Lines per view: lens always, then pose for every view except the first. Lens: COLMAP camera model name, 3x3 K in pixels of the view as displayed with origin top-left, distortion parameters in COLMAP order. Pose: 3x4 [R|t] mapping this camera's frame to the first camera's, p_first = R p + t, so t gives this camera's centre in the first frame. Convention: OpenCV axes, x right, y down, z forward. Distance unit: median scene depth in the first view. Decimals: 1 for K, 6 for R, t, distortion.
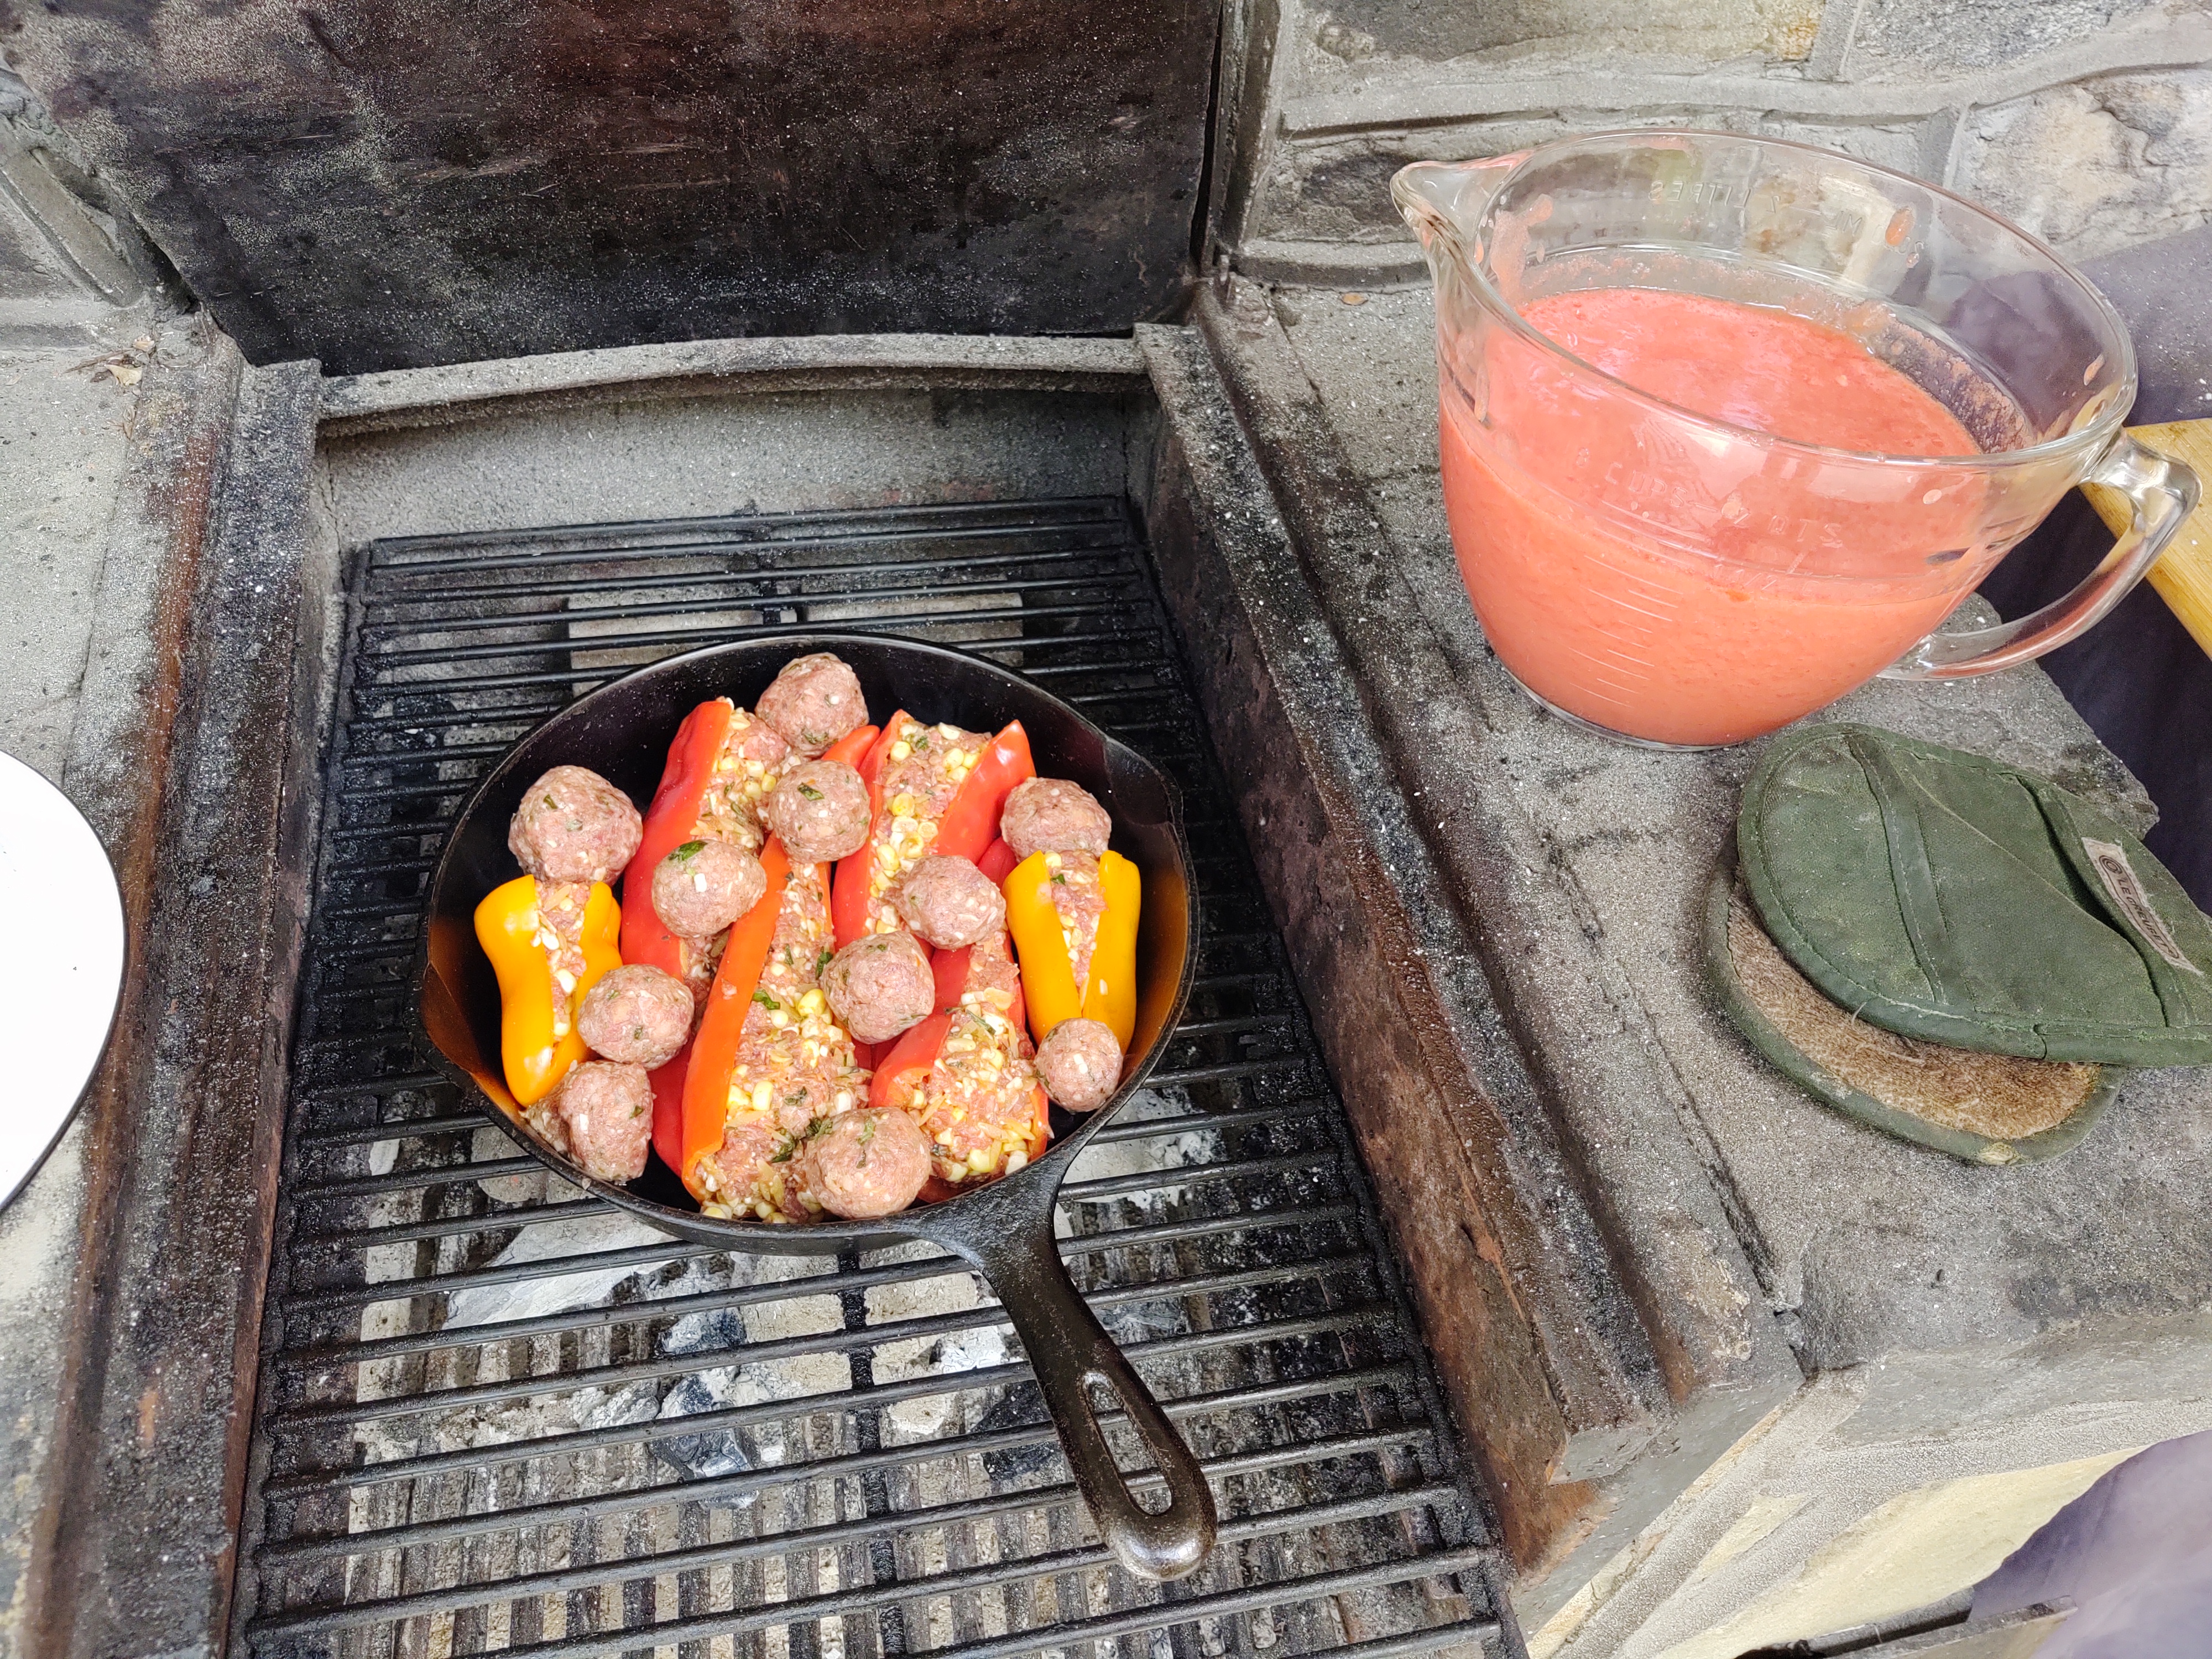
lens RADIAL K [[1759.2, 0, 1106.0], [0, 1759.2, 829.5], [0, 0, 1]] dist [0.010601, -0.000908]
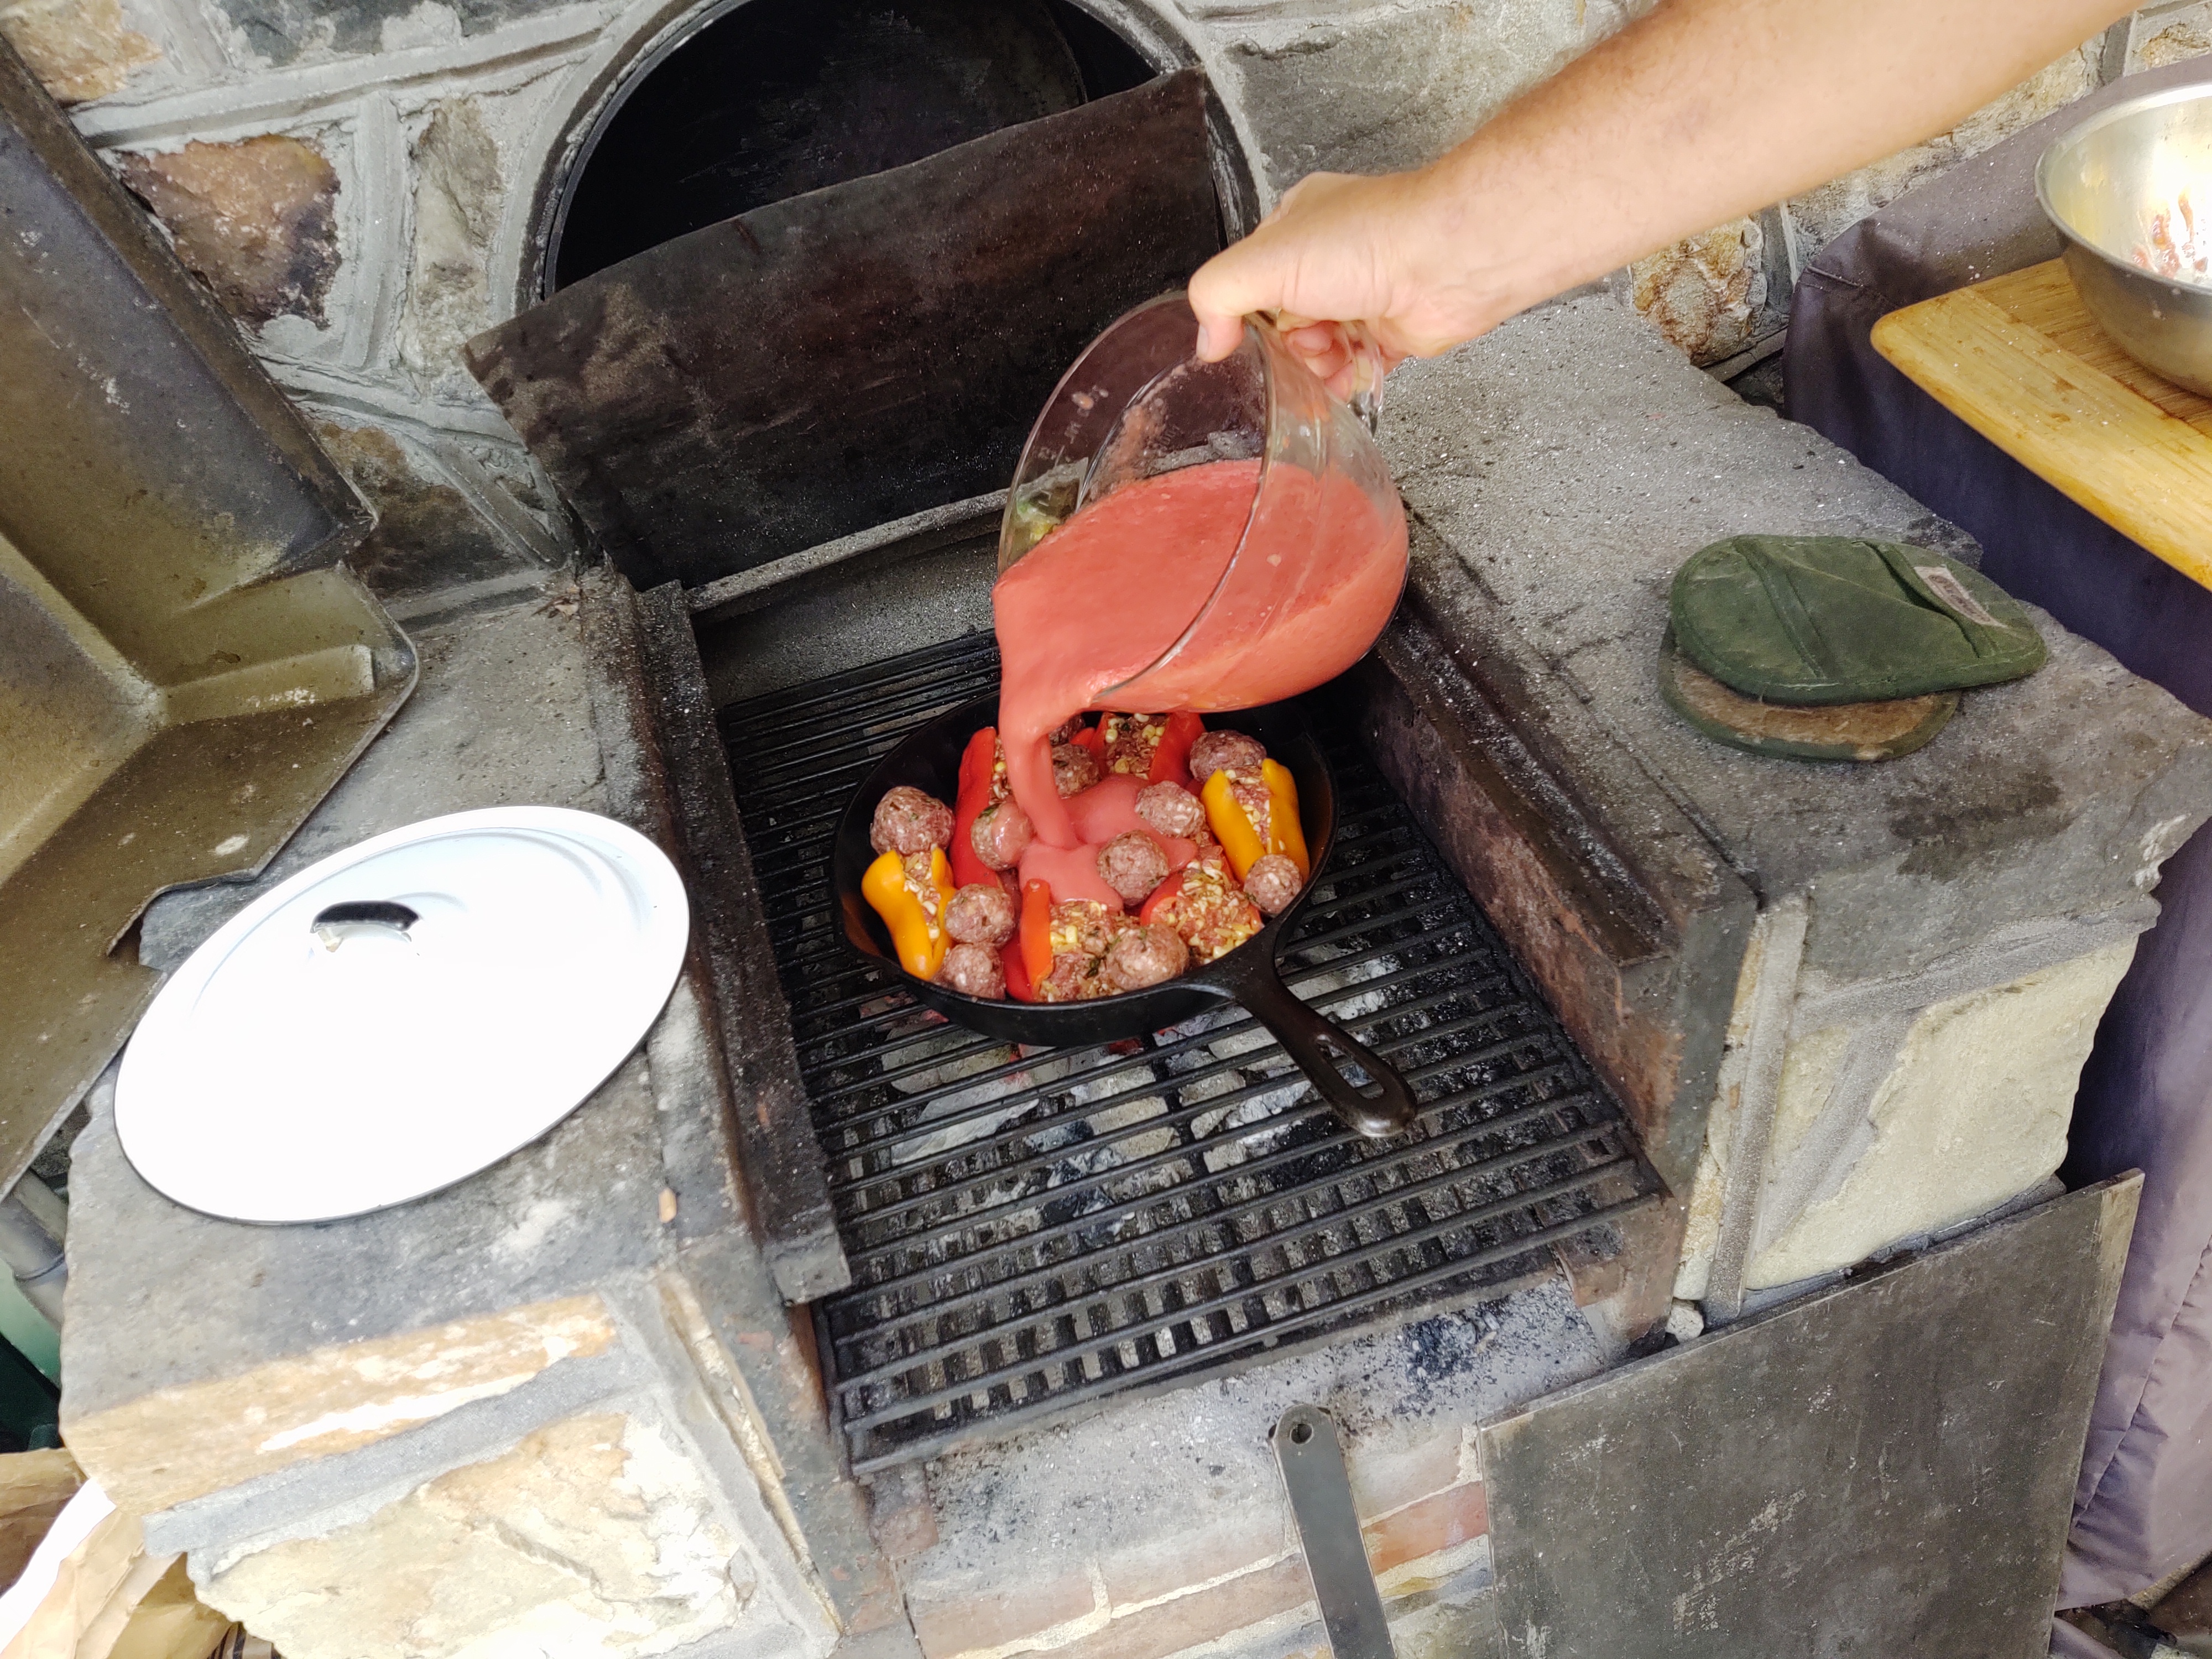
lens RADIAL K [[1850.5, 0, 1106.0], [0, 1850.5, 829.5], [0, 0, 1]] dist [0.221709, -0.628760]
pose [[0.969802, -0.224020, -0.096436, 0.008369], [0.206825, 0.964938, -0.161613, 0.302507], [0.129259, 0.136787, 0.982131, -0.539010]]
